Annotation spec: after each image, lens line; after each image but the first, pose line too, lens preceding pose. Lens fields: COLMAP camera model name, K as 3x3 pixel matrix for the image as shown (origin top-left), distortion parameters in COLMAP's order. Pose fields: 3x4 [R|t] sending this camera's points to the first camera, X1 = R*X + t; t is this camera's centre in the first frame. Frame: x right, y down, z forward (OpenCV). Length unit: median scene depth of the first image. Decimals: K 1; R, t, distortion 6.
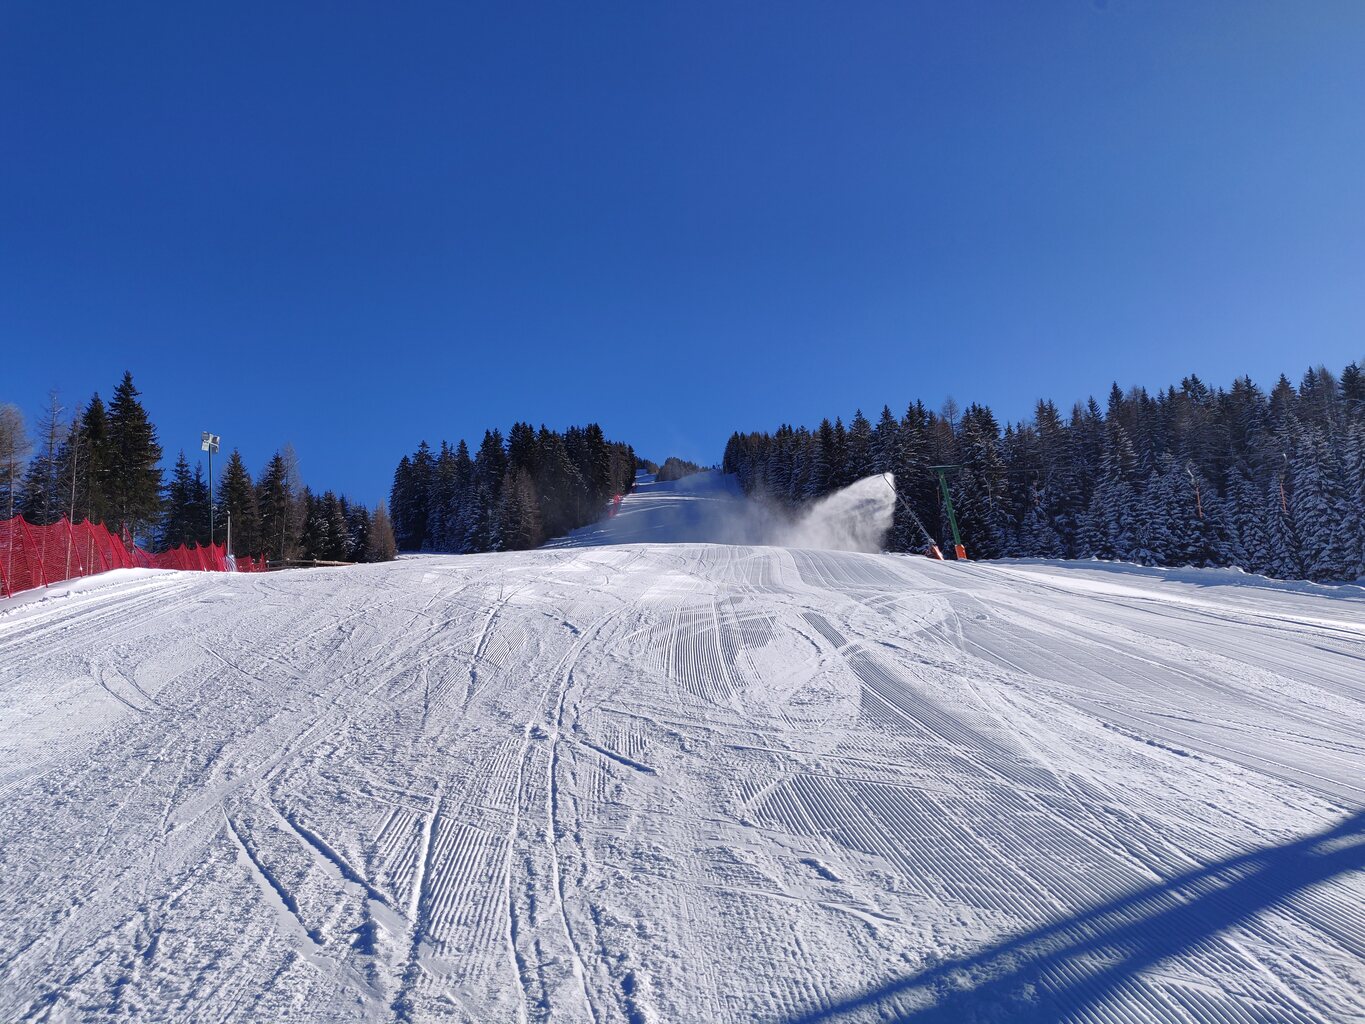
lens RADIAL K [[1025.0, 0, 680.3], [0, 1025.0, 539.1], [0, 0, 1]] dist [0.029193, -0.000495]
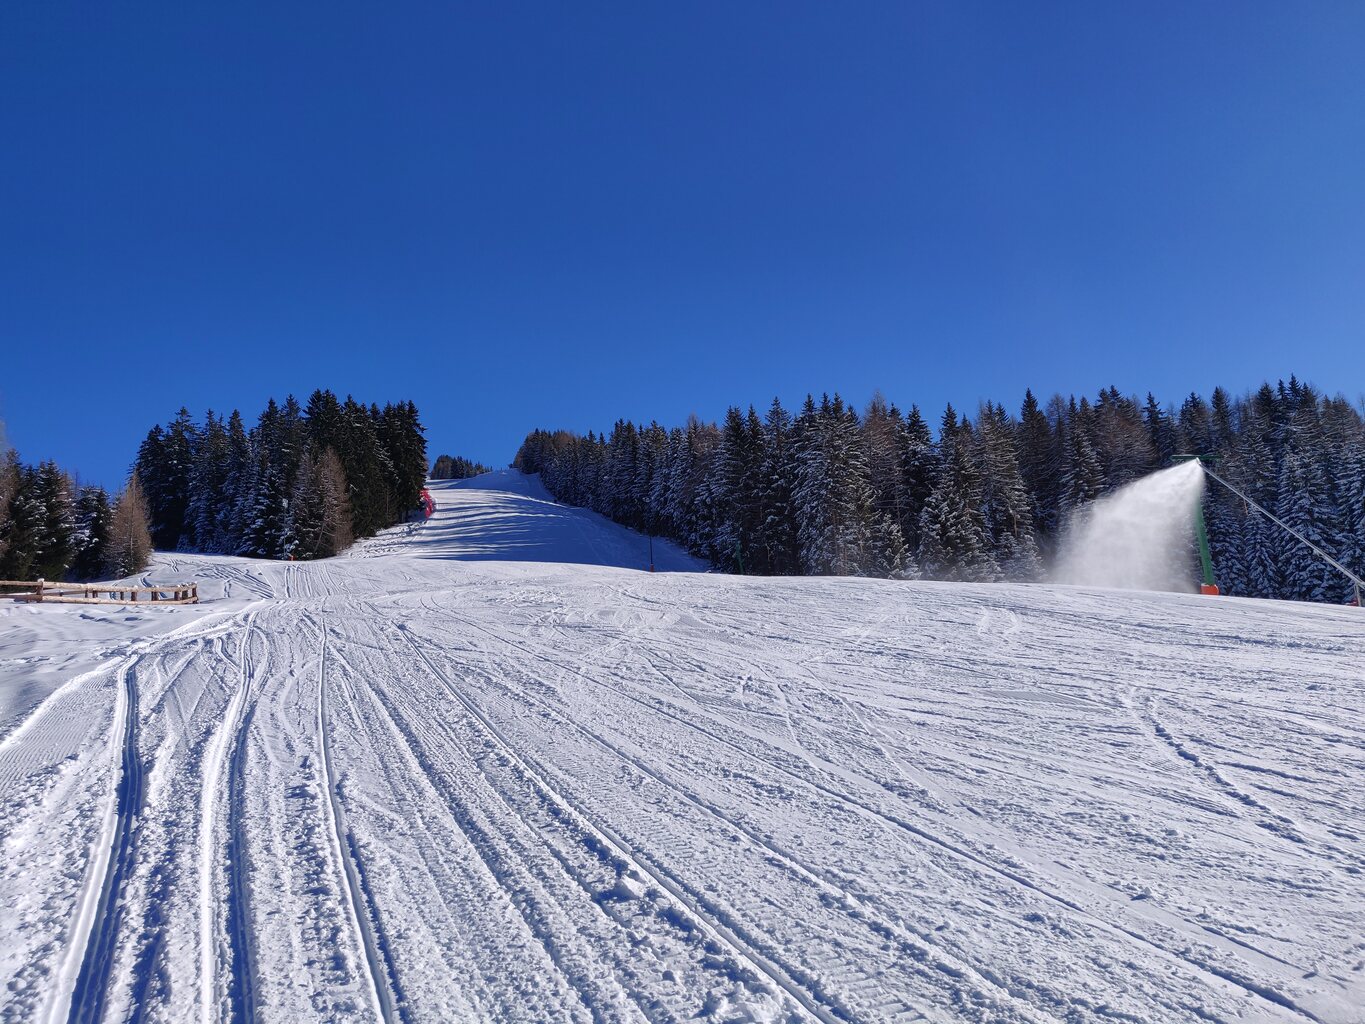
lens RADIAL K [[1025.0, 0, 680.3], [0, 1025.0, 539.1], [0, 0, 1]] dist [0.029193, -0.000495]
pose [[0.972779, 0.036708, 0.228807, -0.077158], [-0.035153, 0.999323, -0.010867, -0.001365], [-0.229051, 0.002528, 0.973411, 0.202938]]
